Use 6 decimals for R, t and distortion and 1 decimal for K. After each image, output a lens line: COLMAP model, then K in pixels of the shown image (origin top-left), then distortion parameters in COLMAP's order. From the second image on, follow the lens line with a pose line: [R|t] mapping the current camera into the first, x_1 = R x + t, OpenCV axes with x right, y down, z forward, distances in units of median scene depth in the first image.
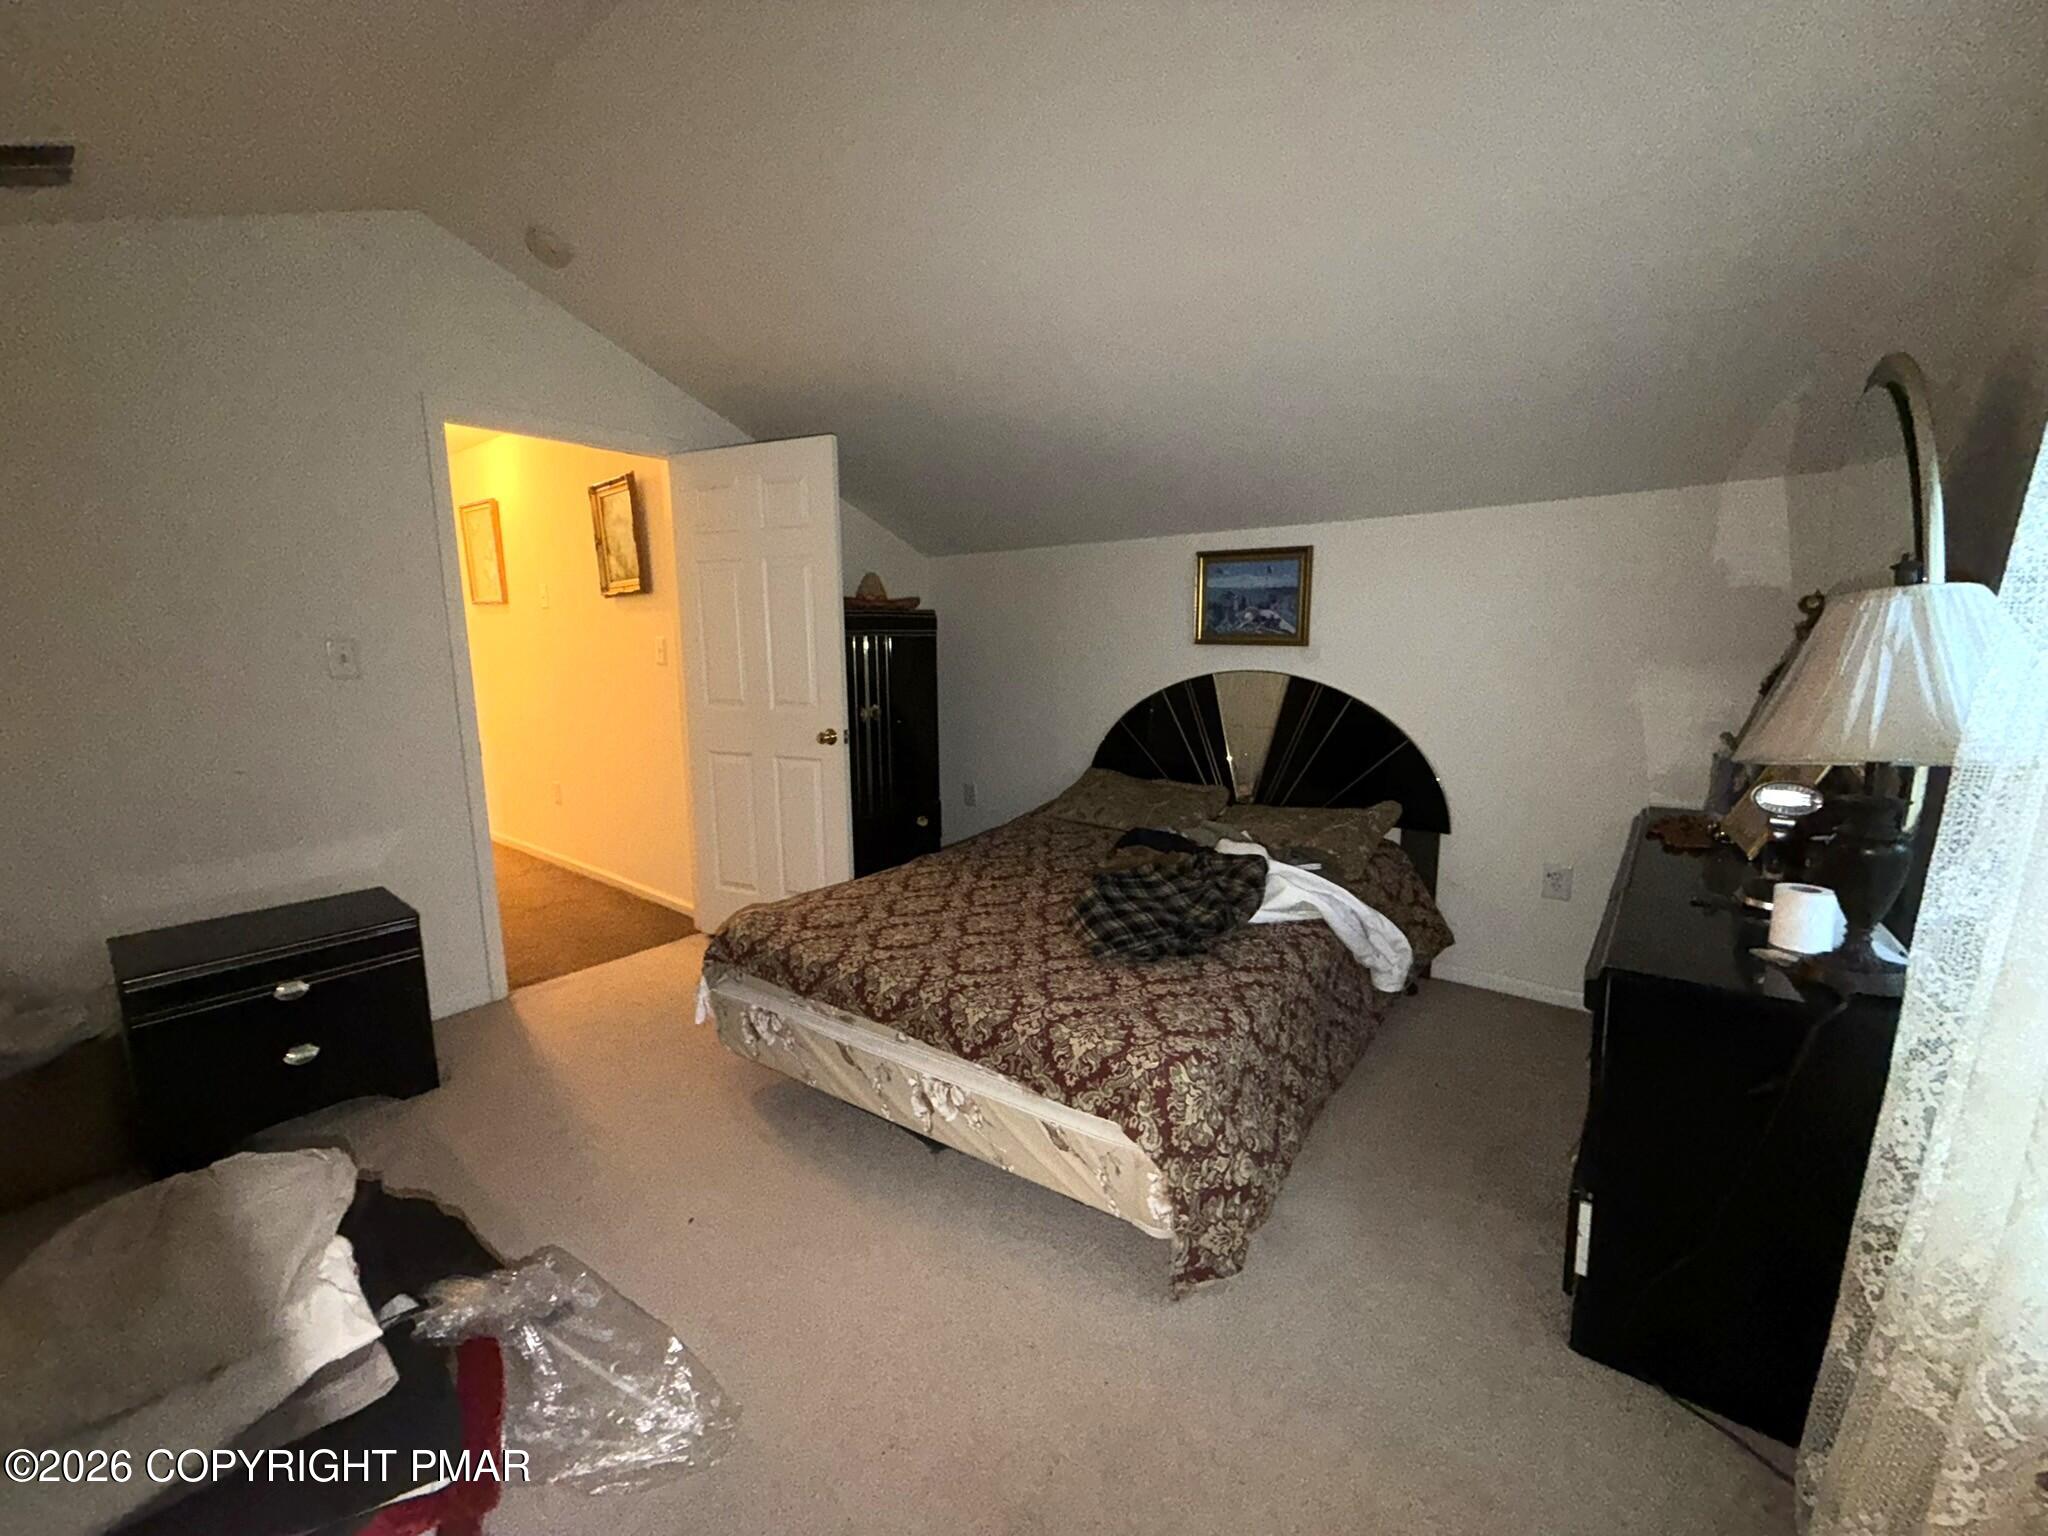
lens RADIAL K [[817.1, 0, 1019.0], [0, 817.1, 782.0], [0, 0, 1]] dist [0.003041, 0.000157]
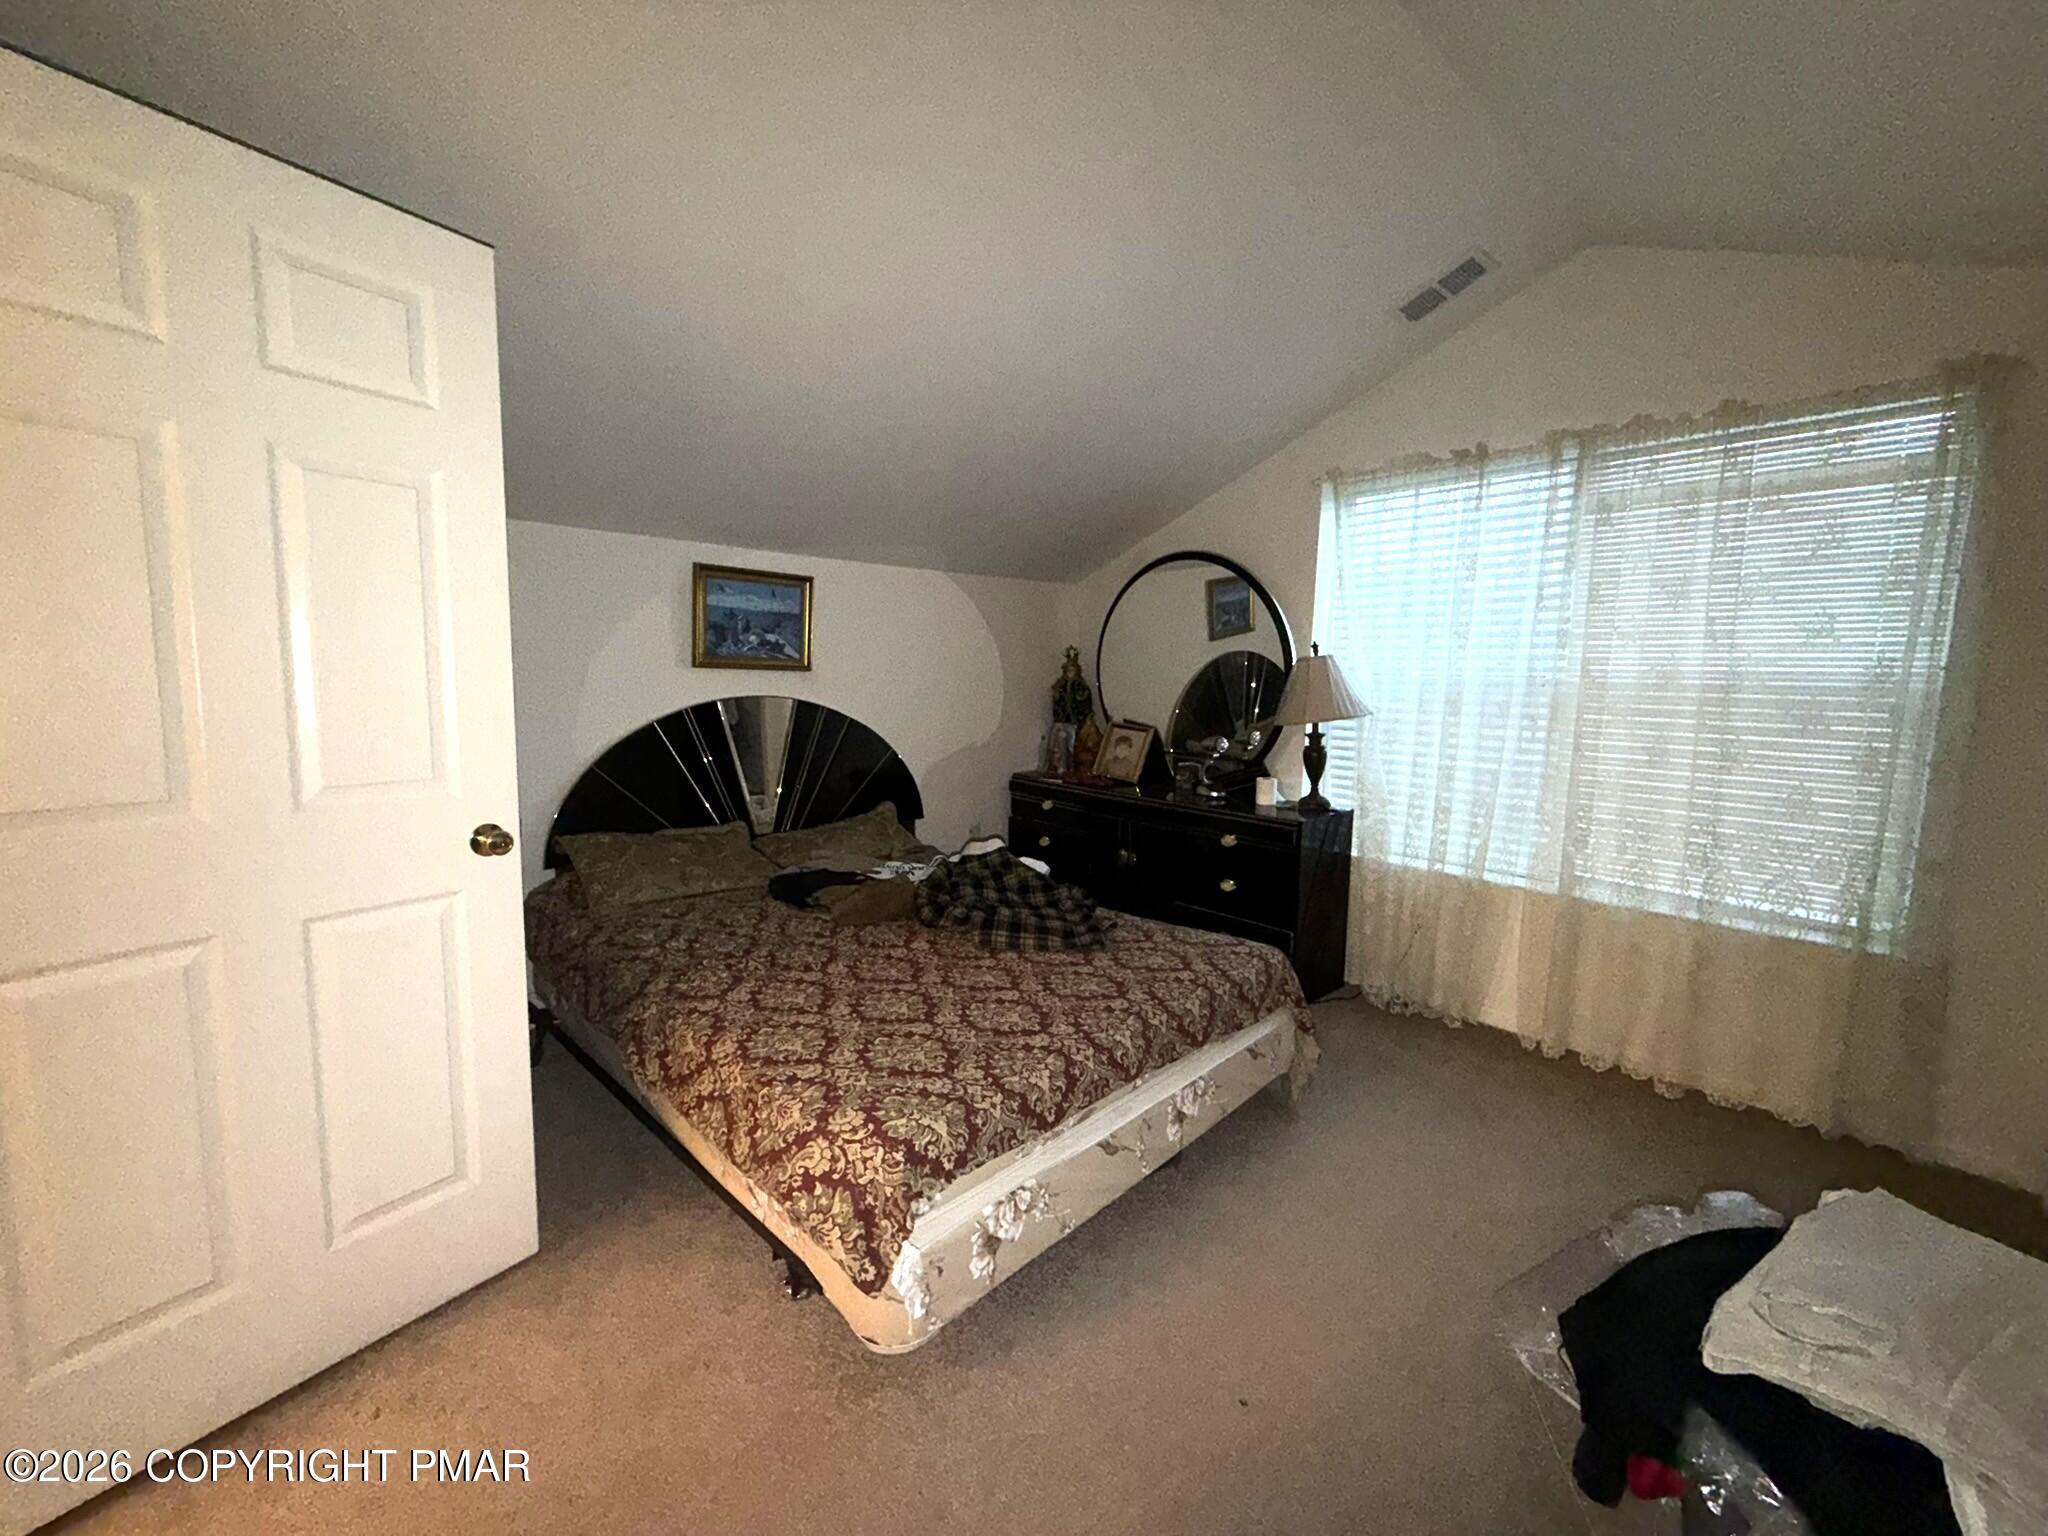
lens RADIAL K [[817.1, 0, 1022.3], [0, 817.1, 776.4], [0, 0, 1]] dist [0.003041, 0.000157]
pose [[0.161594, -0.113844, 0.980269, -0.637671], [0.154362, 0.984013, 0.088832, -0.083480], [-0.974710, 0.136962, 0.176584, 0.560190]]
